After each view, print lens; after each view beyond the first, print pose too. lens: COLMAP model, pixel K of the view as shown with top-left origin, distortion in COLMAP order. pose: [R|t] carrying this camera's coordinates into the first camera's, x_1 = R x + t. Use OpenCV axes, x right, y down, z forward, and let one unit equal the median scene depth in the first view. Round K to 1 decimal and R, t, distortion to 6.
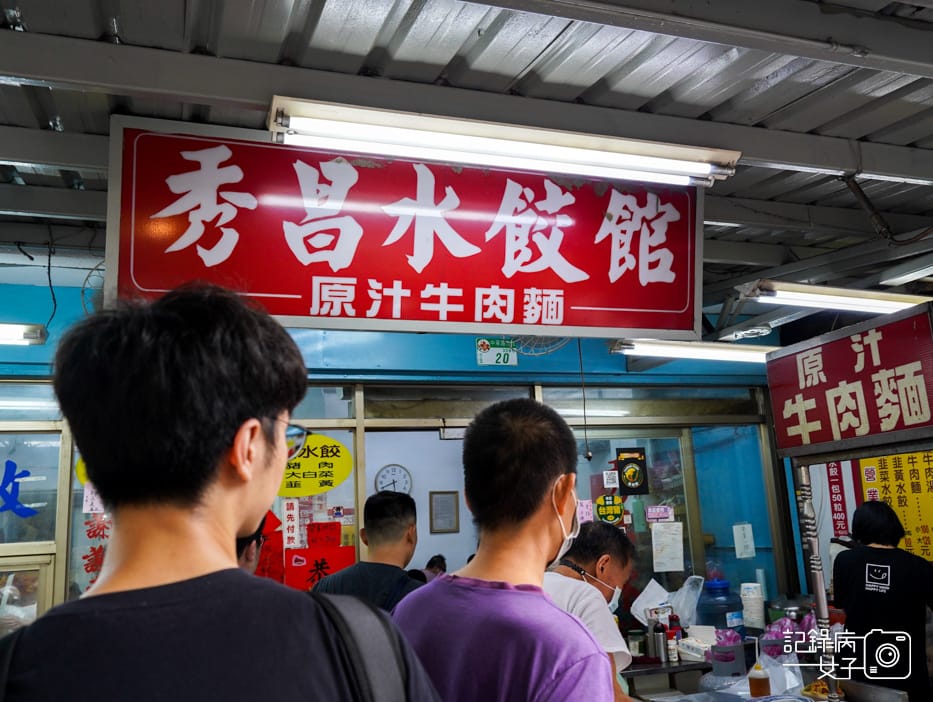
lens RADIAL K [[826.5, 0, 466.4], [0, 826.5, 351.3], [0, 0, 1]] dist [-0.013656, -0.009052]
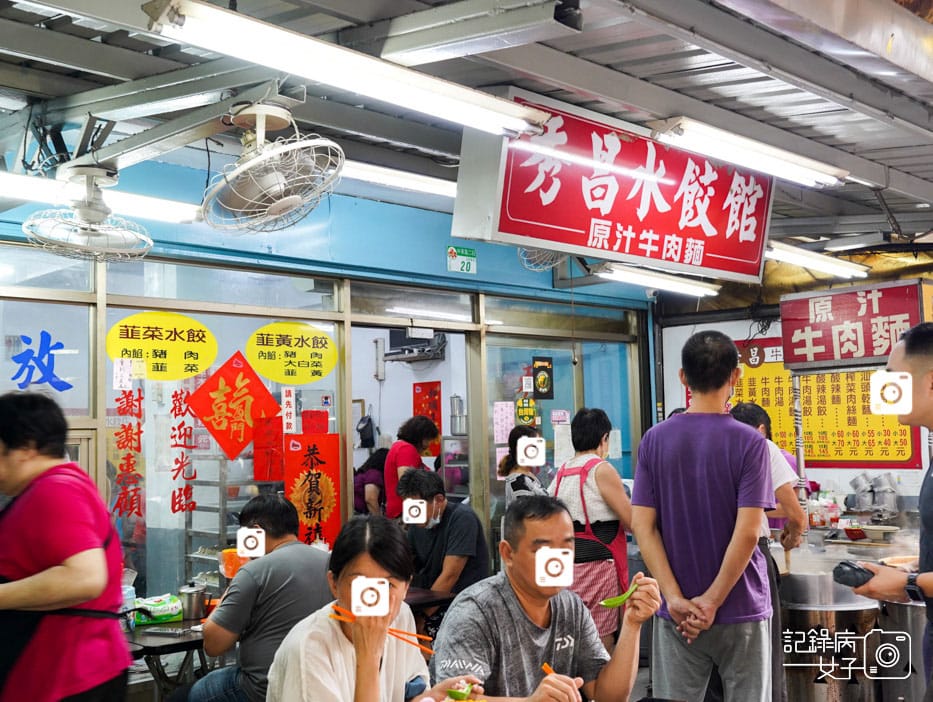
lens RADIAL K [[1070.6, 0, 466.0], [0, 1070.6, 350.0], [0, 0, 1]] dist [-0.007487, 0.000000]
pose [[0.905730, 0.062585, 0.419209, -0.980642], [-0.107028, 0.990758, 0.083328, 0.000528], [-0.410120, -0.120340, 0.904057, -0.485407]]
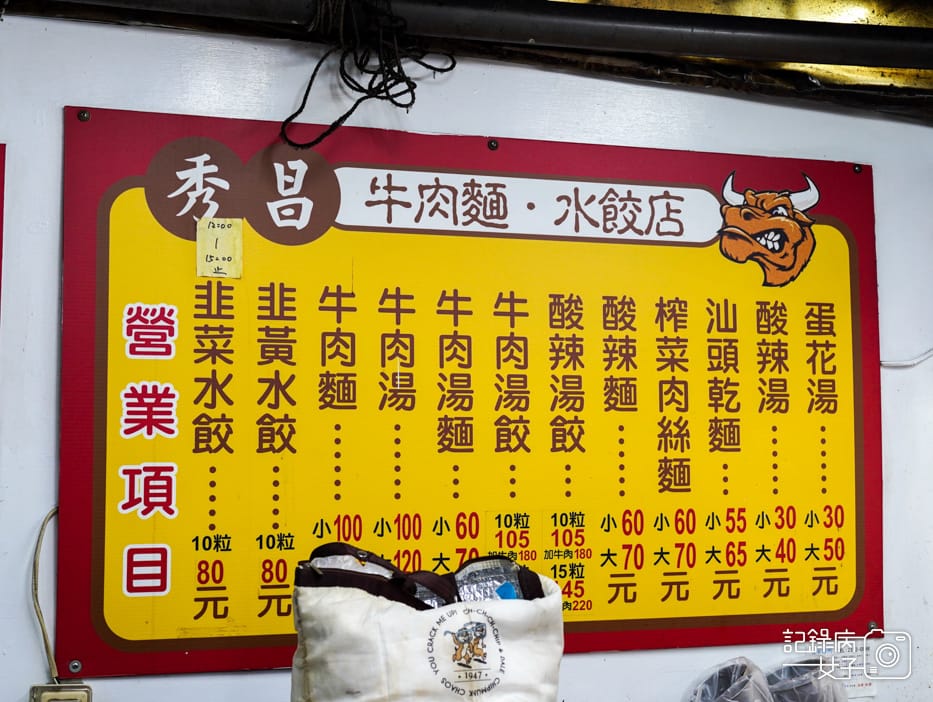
lens RADIAL K [[1369.3, 0, 466.5], [0, 1369.3, 352.0], [0, 0, 1]] dist [0.019630, 0.000000]
pose [[0.032926, 0.118081, 0.992458, 0.094897], [-0.195621, 0.974552, -0.109461, 0.349880], [-0.980127, -0.190542, 0.055187, 1.650743]]
